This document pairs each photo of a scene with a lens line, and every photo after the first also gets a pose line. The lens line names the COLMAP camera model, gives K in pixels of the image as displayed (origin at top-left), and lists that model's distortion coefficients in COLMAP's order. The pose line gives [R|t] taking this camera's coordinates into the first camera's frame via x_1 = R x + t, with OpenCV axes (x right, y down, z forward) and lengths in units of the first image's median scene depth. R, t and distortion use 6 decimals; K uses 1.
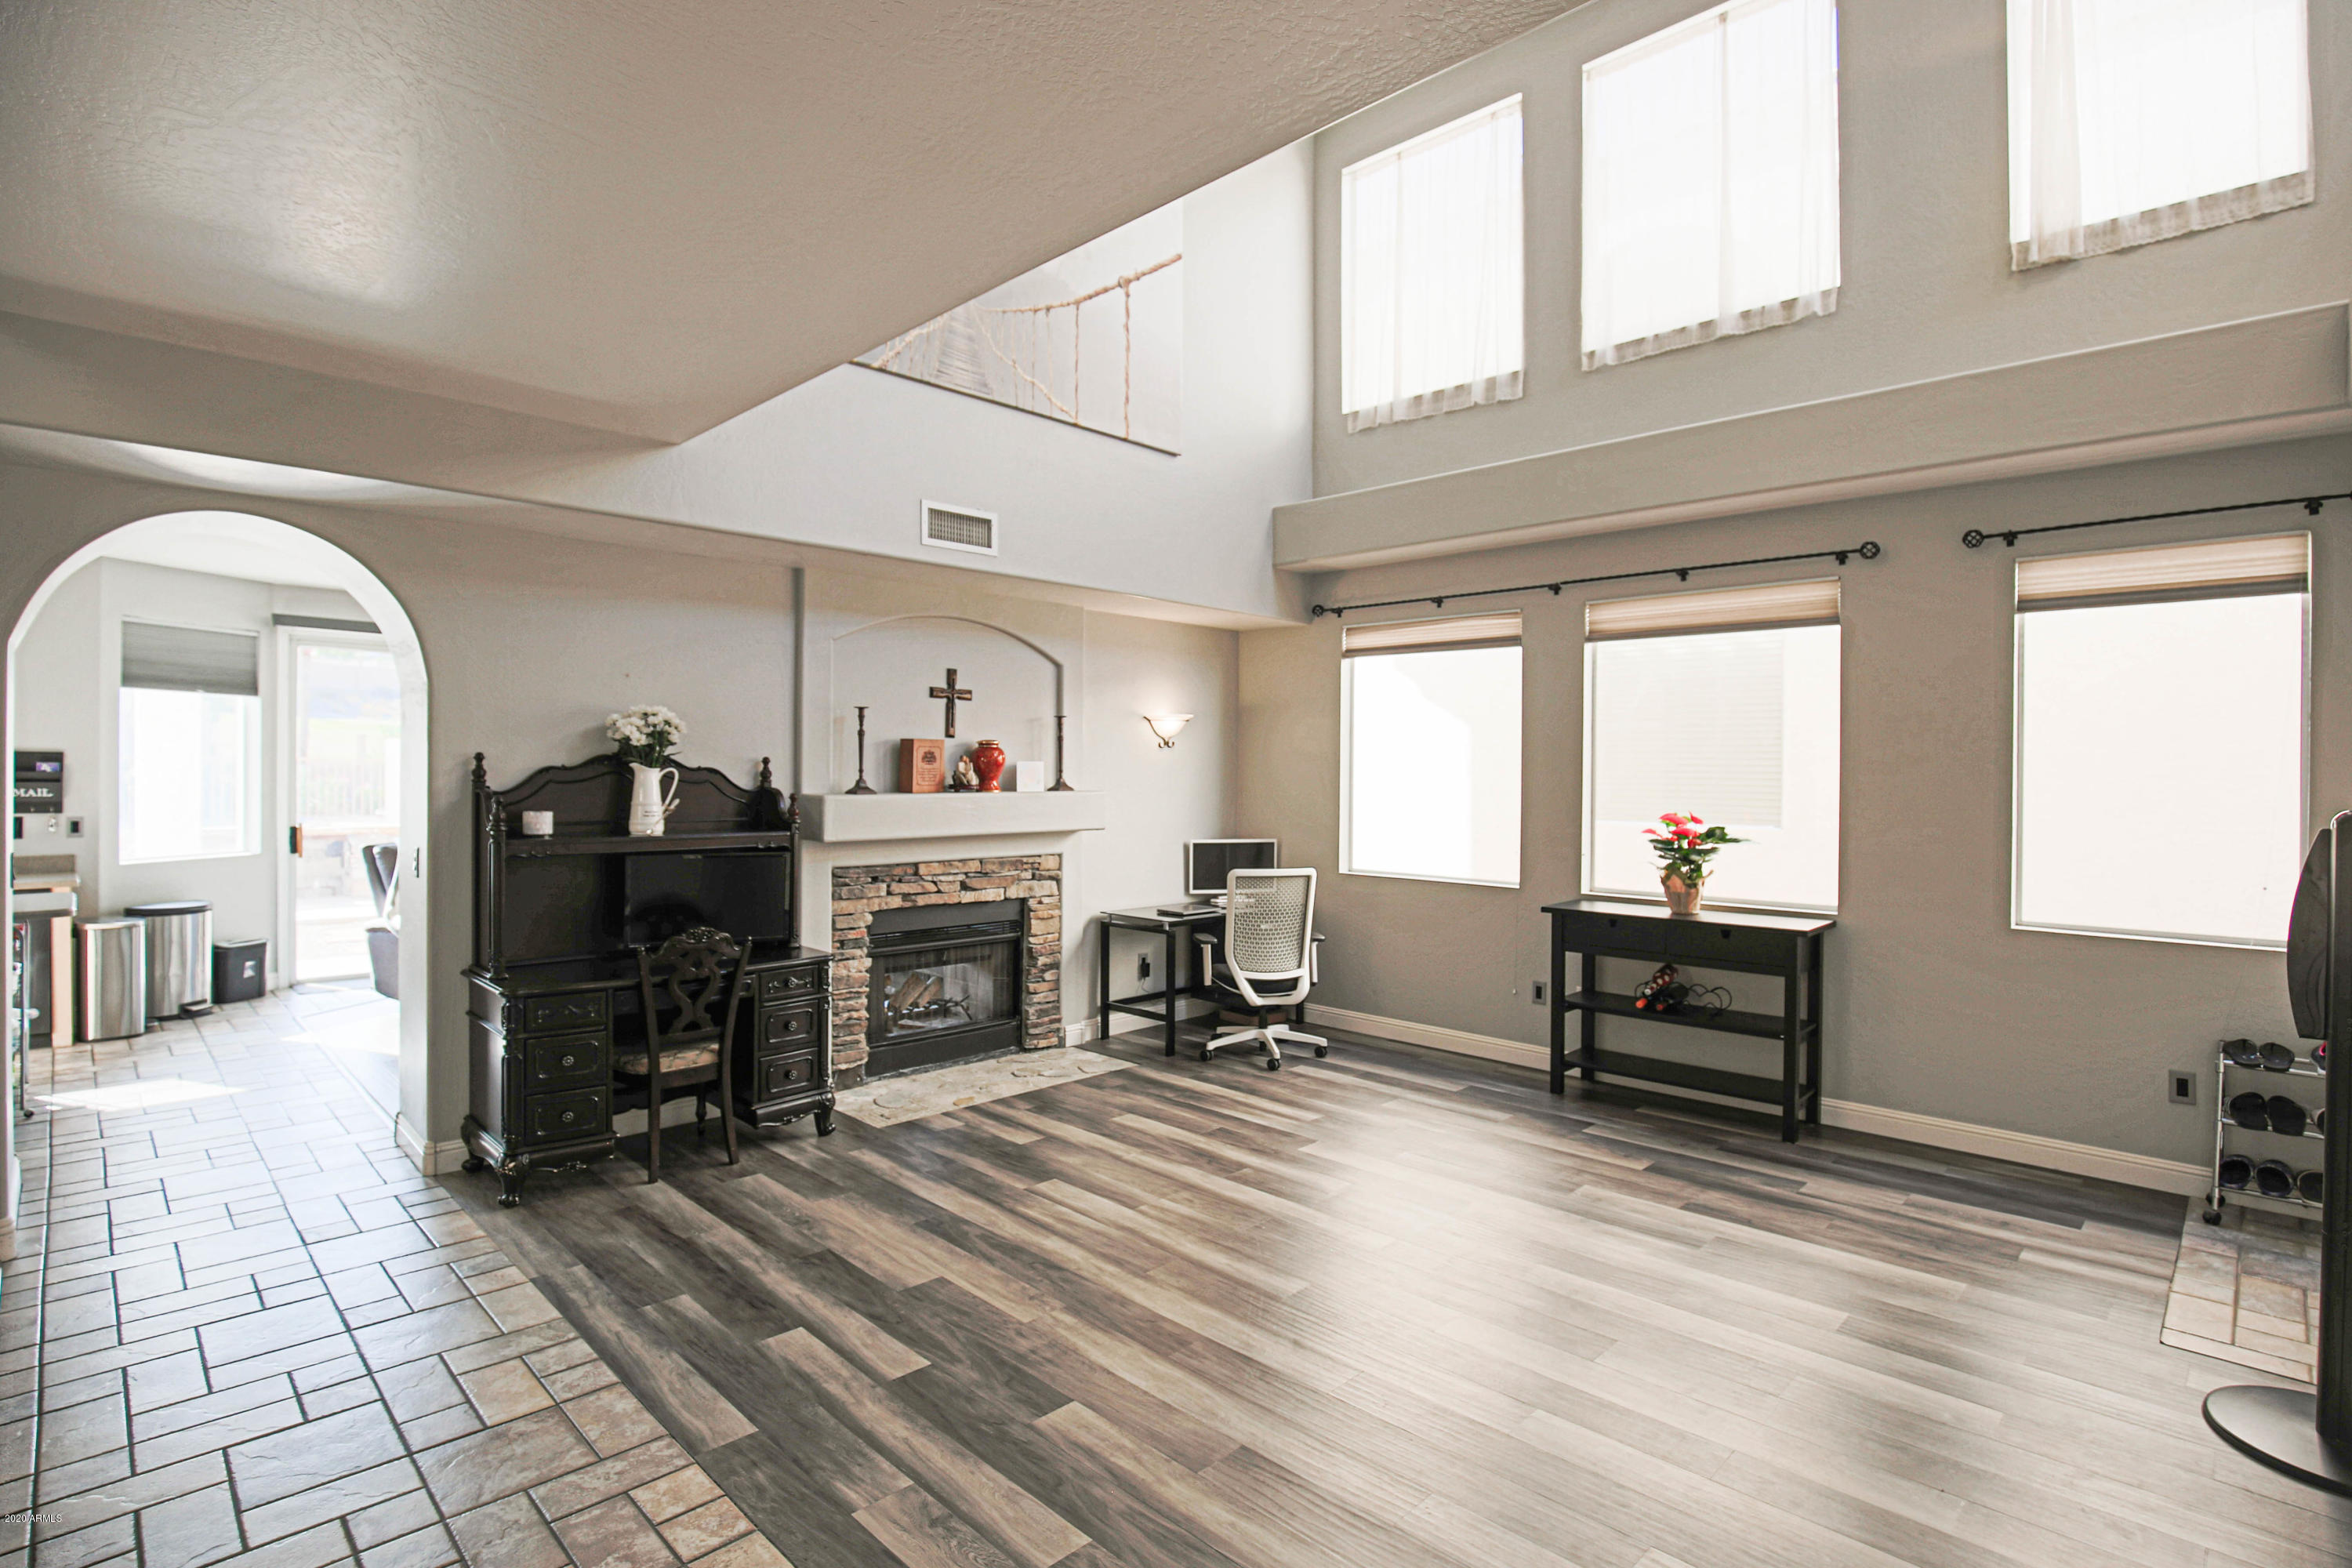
lens RADIAL K [[1157.4, 0, 1198.5], [0, 1157.4, 774.3], [0, 0, 1]] dist [-0.032535, 0.000305]
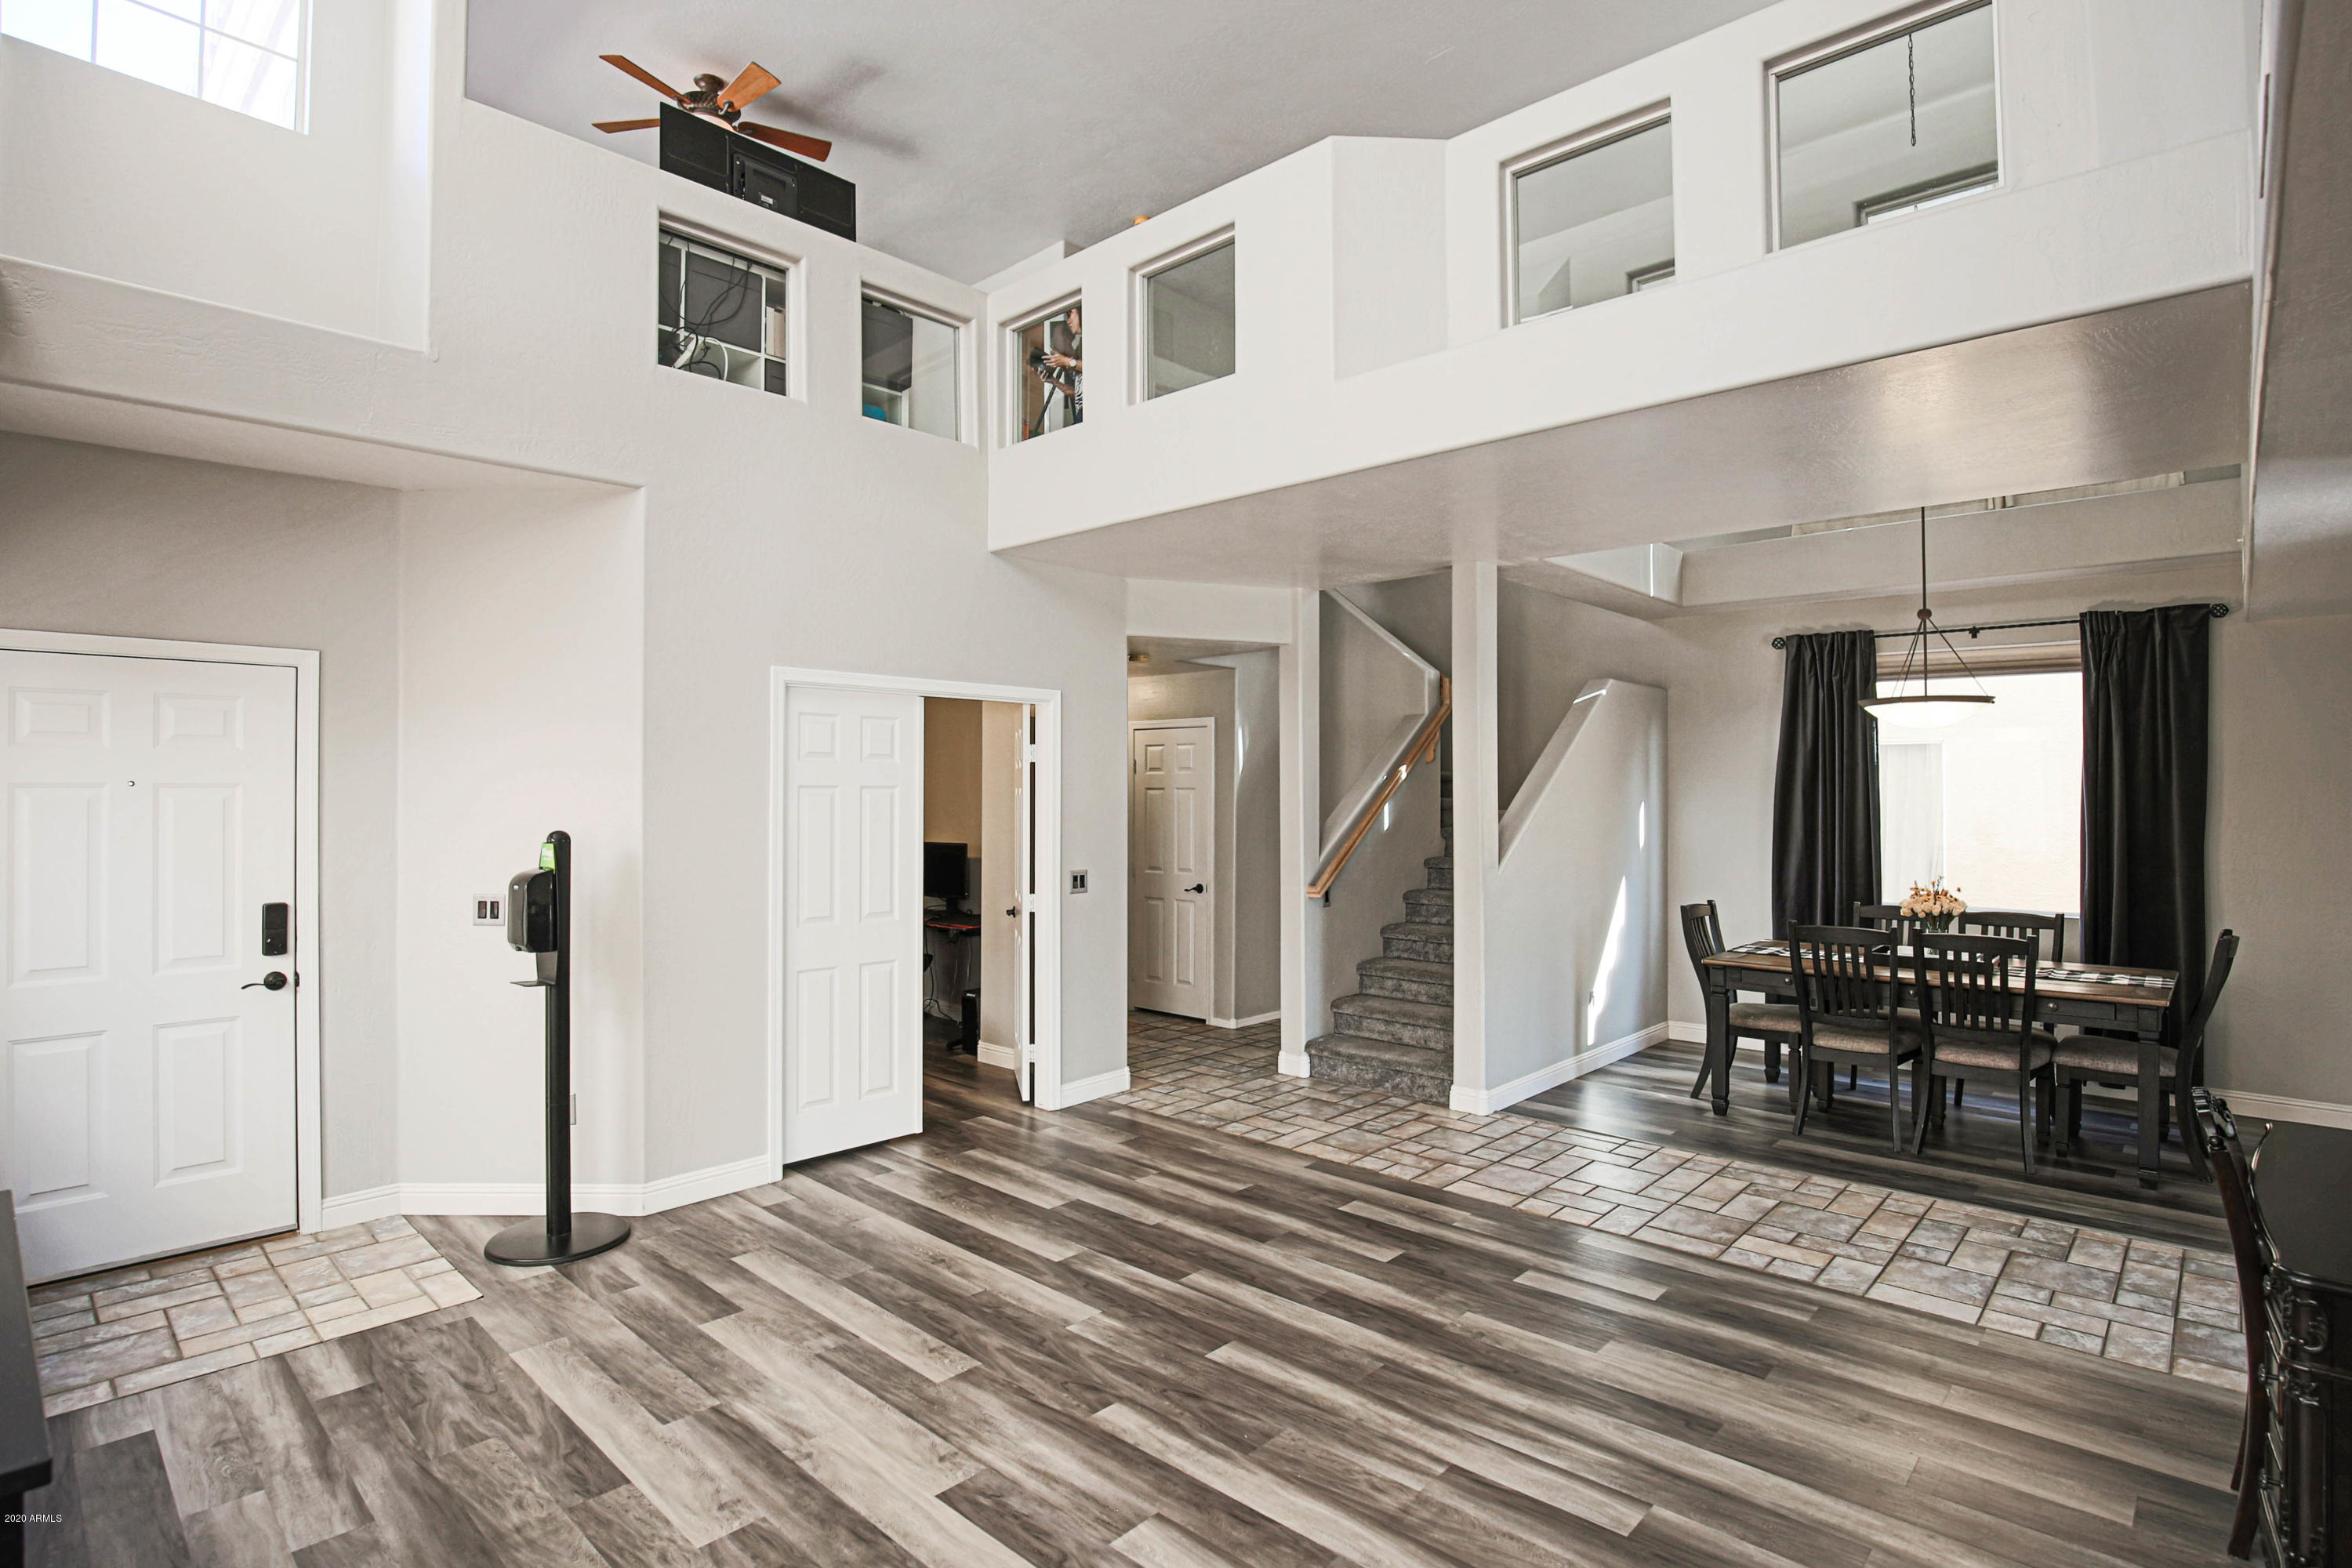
lens RADIAL K [[1157.4, 0, 1193.3], [0, 1157.4, 785.6], [0, 0, 1]] dist [-0.032535, 0.000305]
pose [[-0.999675, -0.008179, -0.024137, 0.089160], [-0.008156, 0.999966, -0.001046, -0.017131], [0.024144, -0.000849, -0.999708, 1.292530]]
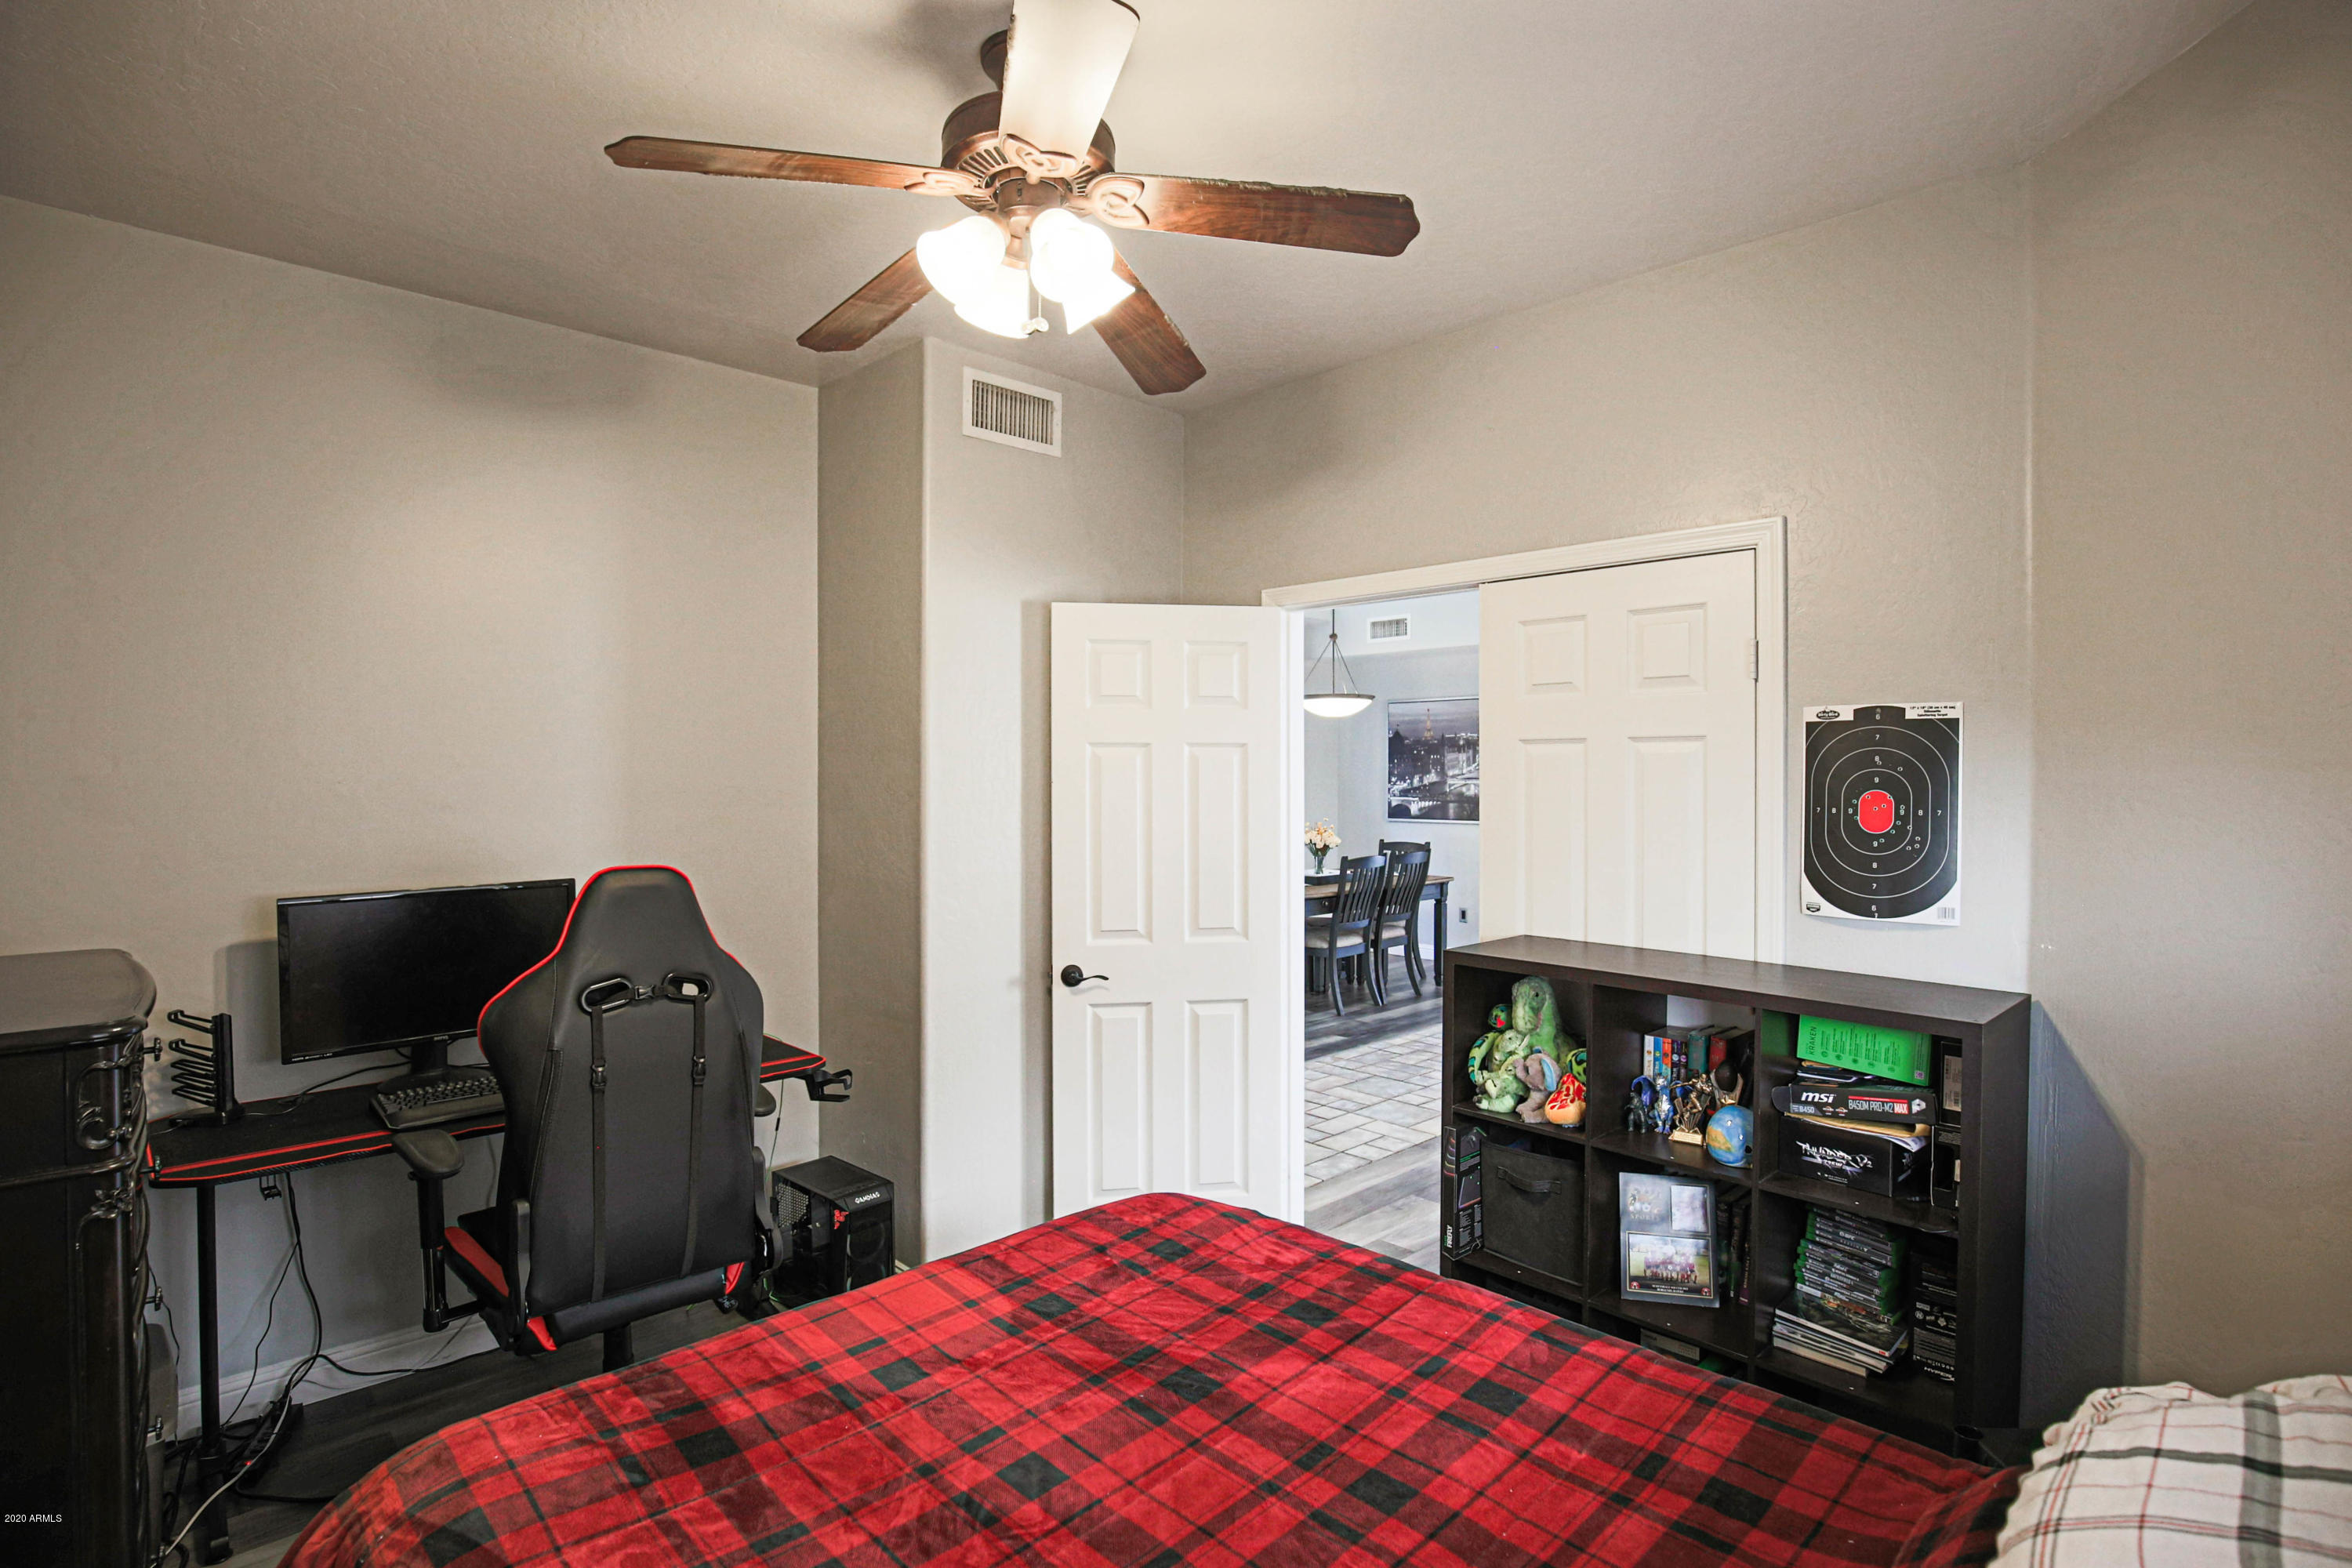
lens RADIAL K [[1157.4, 0, 1173.0], [0, 1157.4, 770.8], [0, 0, 1]] dist [-0.032535, 0.000305]
pose [[-0.028120, -0.006285, -0.999585, 0.921256], [-0.004252, 0.999972, -0.006168, 0.005482], [0.999596, 0.004076, -0.028146, 0.109786]]
